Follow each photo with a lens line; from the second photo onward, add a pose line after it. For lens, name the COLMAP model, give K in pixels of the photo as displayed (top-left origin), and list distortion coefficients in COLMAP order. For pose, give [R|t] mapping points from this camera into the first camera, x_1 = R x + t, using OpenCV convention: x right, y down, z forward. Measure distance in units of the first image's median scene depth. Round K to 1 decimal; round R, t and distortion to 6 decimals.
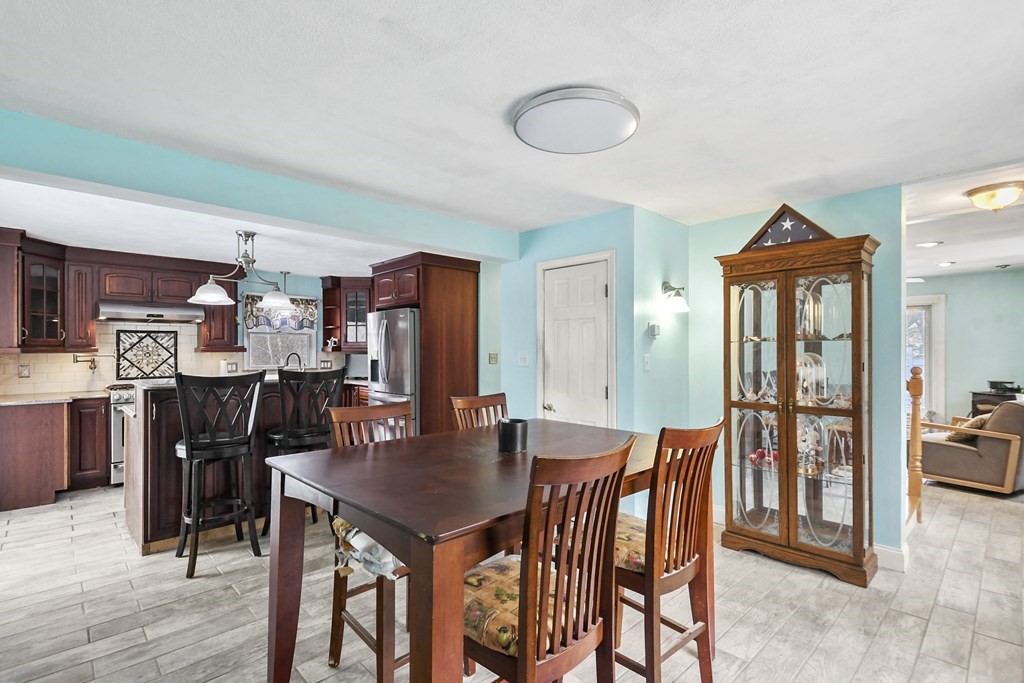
lens RADIAL K [[475.8, 0, 507.6], [0, 475.8, 348.6], [0, 0, 1]] dist [0.021482, -0.010569]
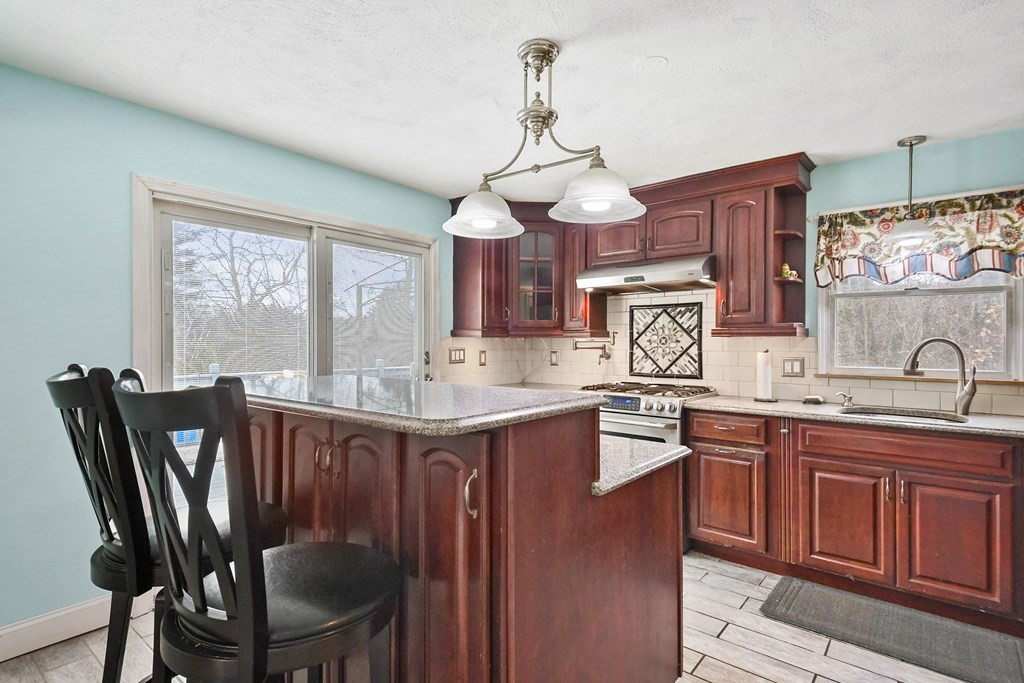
lens RADIAL K [[503.2, 0, 509.9], [0, 503.2, 343.5], [0, 0, 1]] dist [0.004381, -0.000207]
pose [[0.095315, 0.012062, -0.995374, -0.081396], [0.002940, 0.999919, 0.012399, 0.007490], [0.995443, -0.004108, 0.095272, 0.727524]]
